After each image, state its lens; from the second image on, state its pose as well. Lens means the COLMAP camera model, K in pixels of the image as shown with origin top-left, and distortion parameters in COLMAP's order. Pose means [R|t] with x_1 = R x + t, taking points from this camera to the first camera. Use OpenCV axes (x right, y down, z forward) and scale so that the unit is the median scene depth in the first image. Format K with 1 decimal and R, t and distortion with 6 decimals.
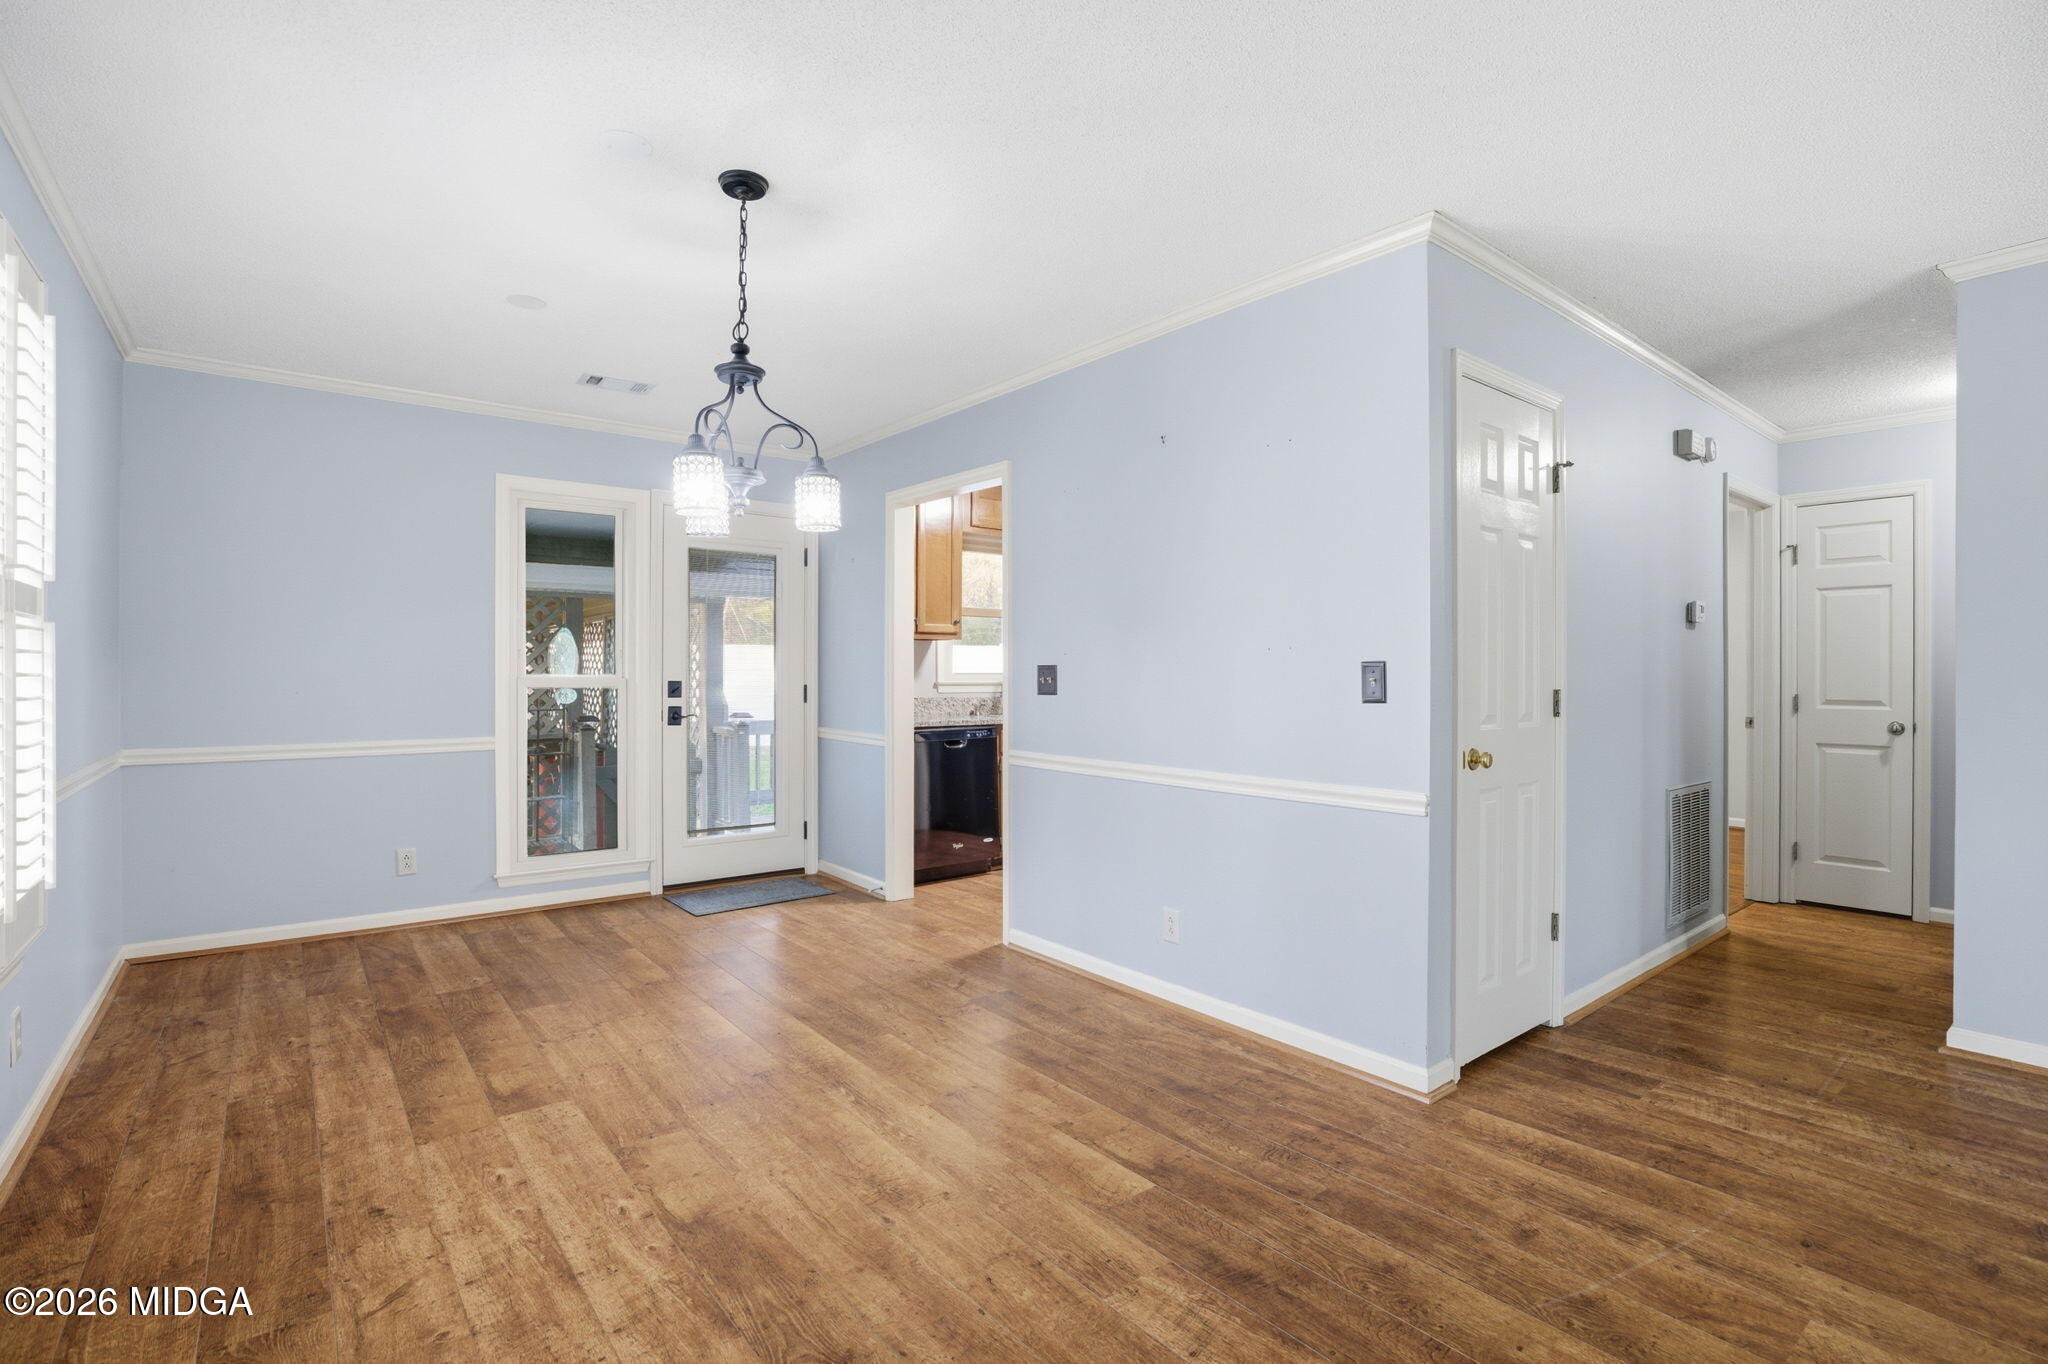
lens RADIAL K [[954.2, 0, 1030.5], [0, 954.2, 679.8], [0, 0, 1]] dist [-0.042962, 0.014222]
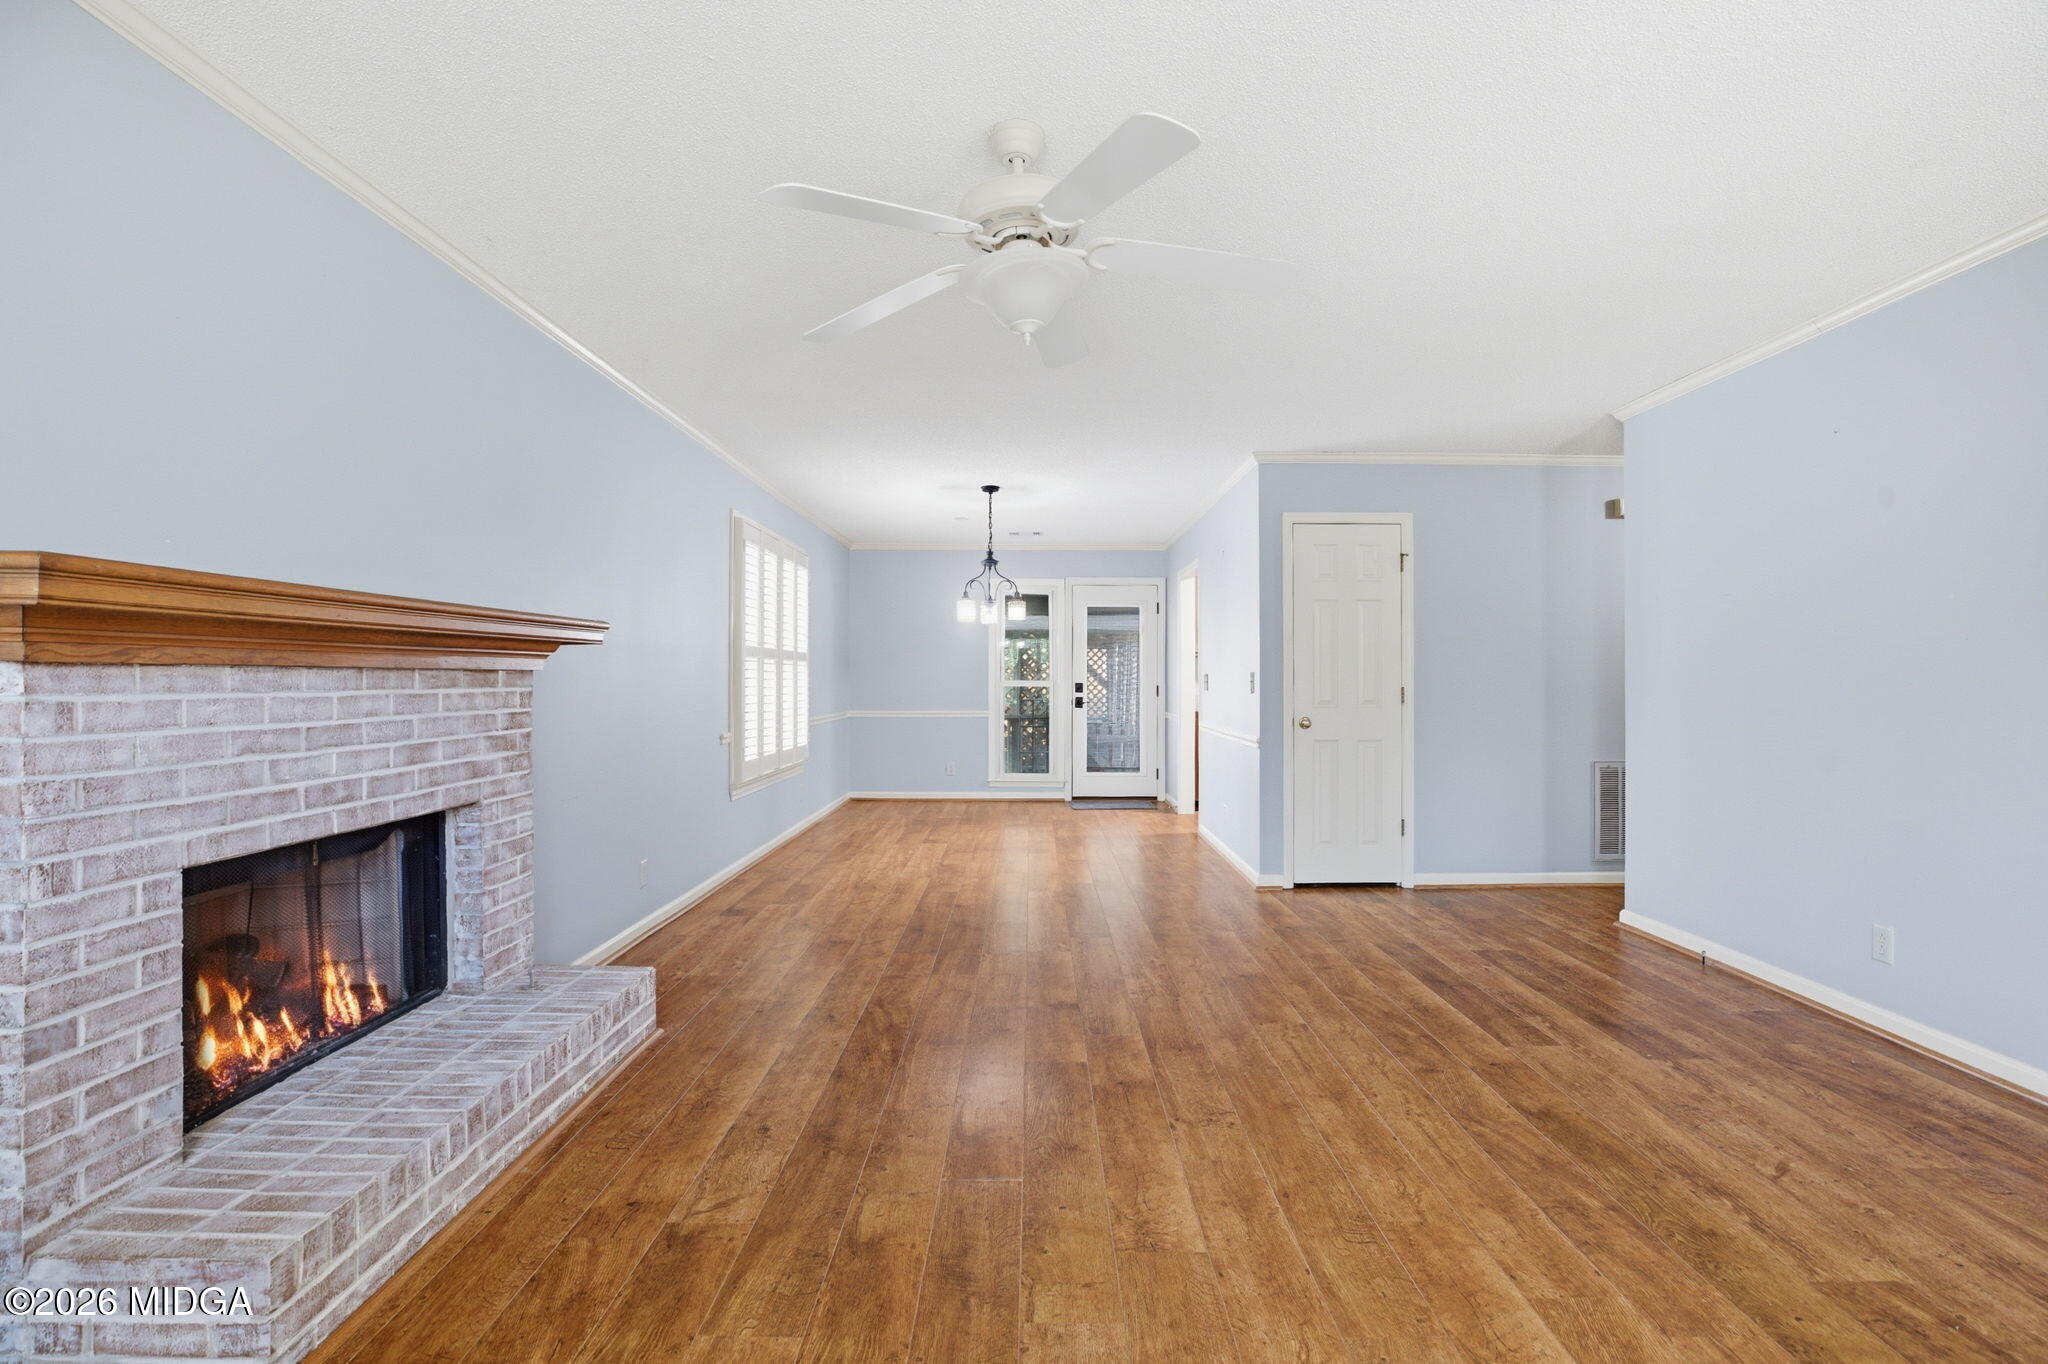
lens RADIAL K [[954.2, 0, 1030.5], [0, 954.2, 679.8], [0, 0, 1]] dist [-0.042962, 0.014222]
pose [[0.779568, -0.001096, -0.626317, 1.251477], [-0.002769, 0.999983, -0.005196, 0.008546], [0.626312, 0.005785, 0.779551, -0.849845]]
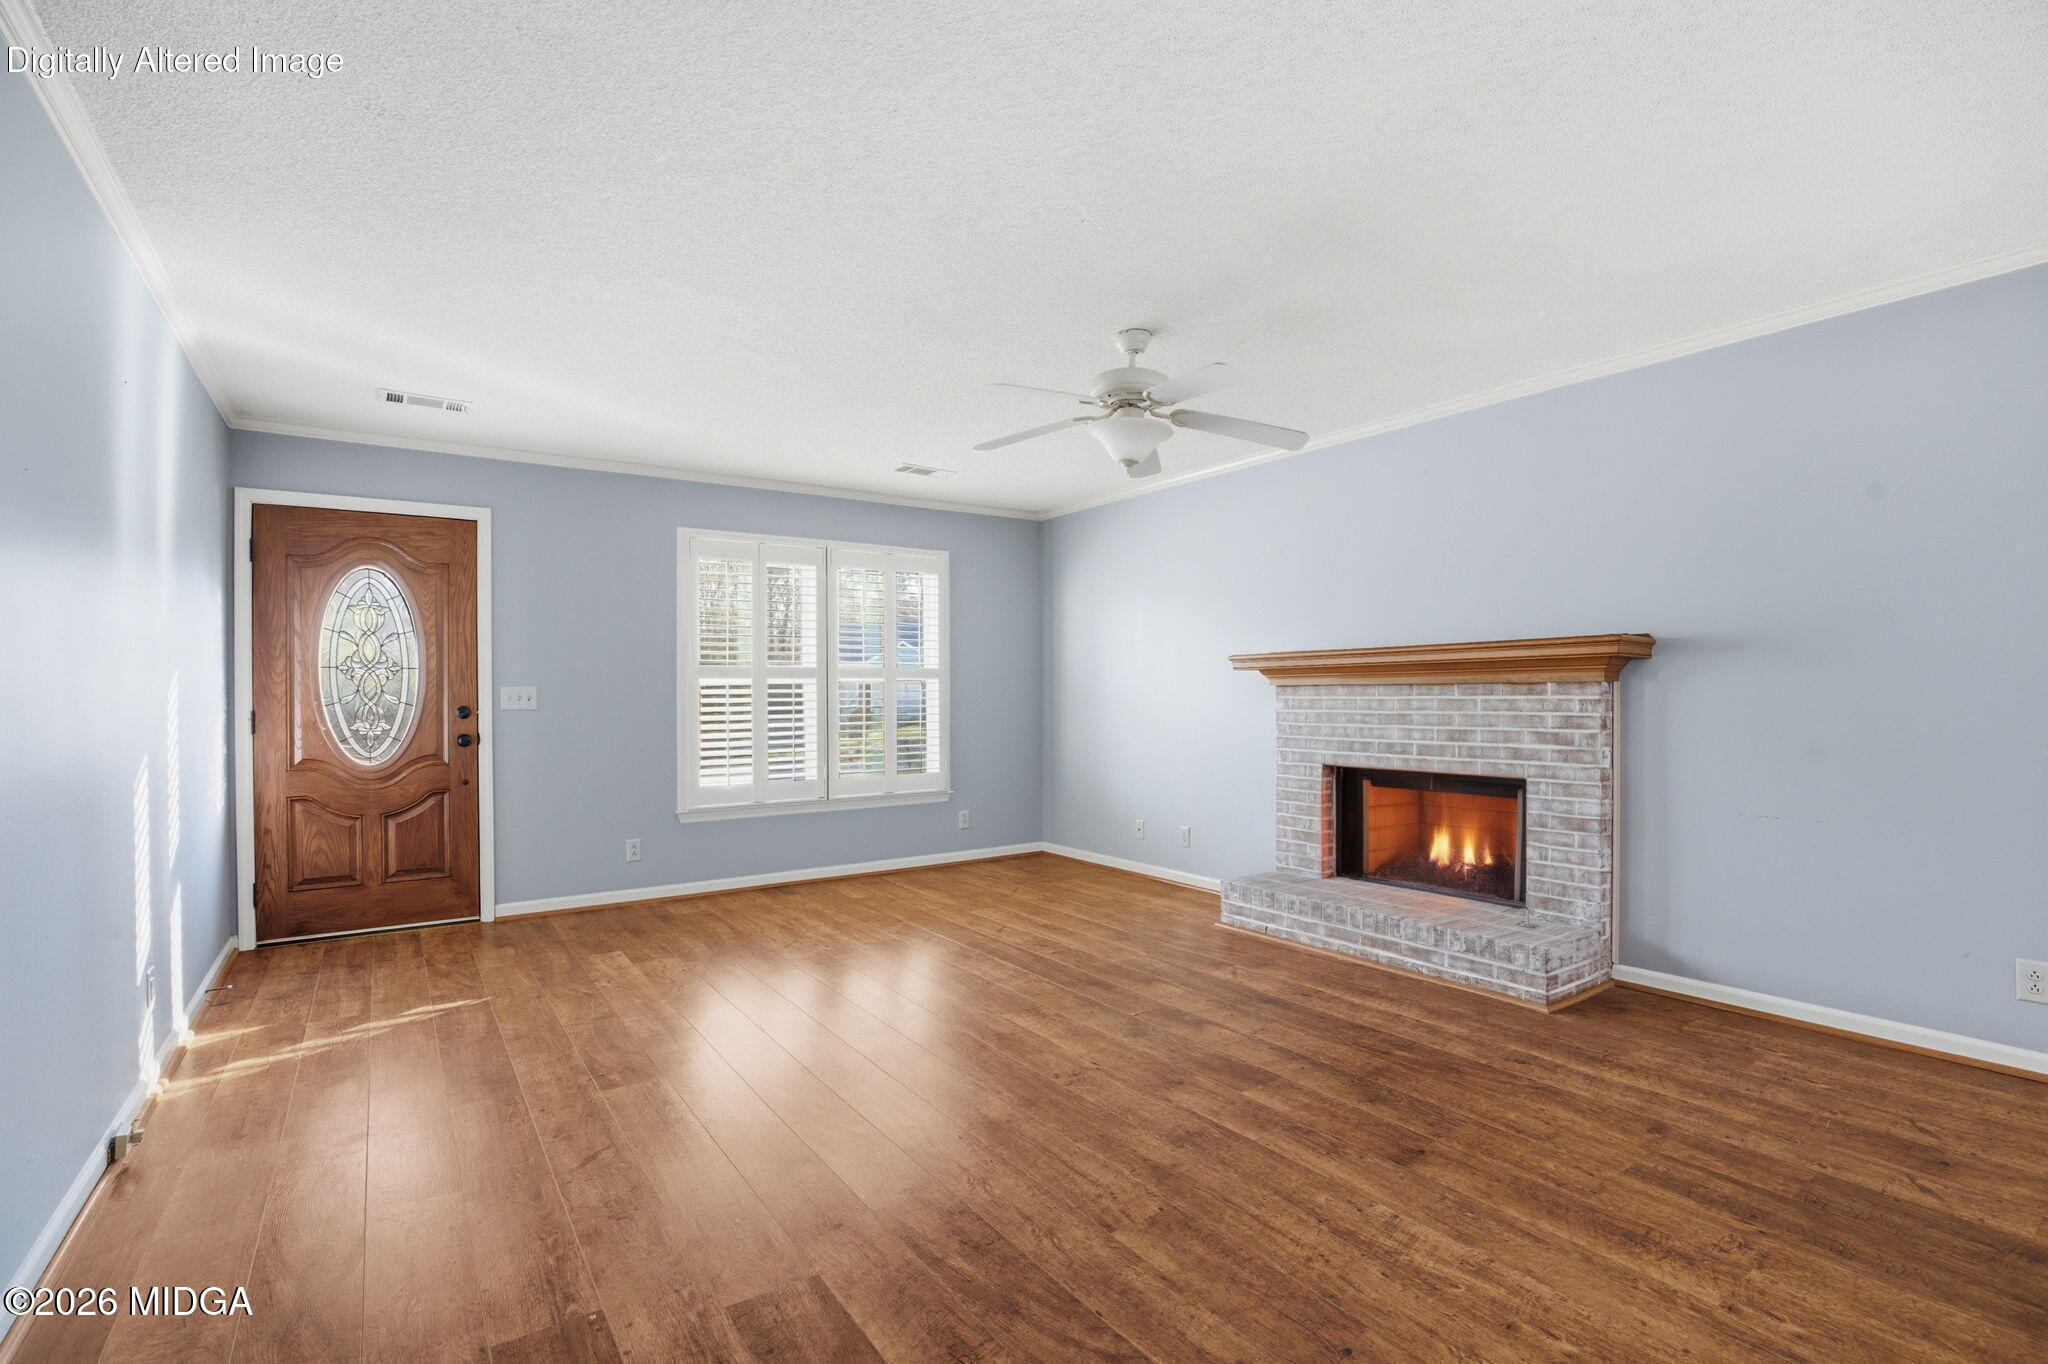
lens RADIAL K [[939.5, 0, 1030.8], [0, 939.5, 695.6], [0, 0, 1]] dist [-0.044055, 0.000283]
pose [[-0.997989, 0.004571, 0.063229, 0.801530], [0.005087, 0.999955, 0.007996, -0.001204], [-0.063189, 0.008302, -0.997967, 0.986678]]
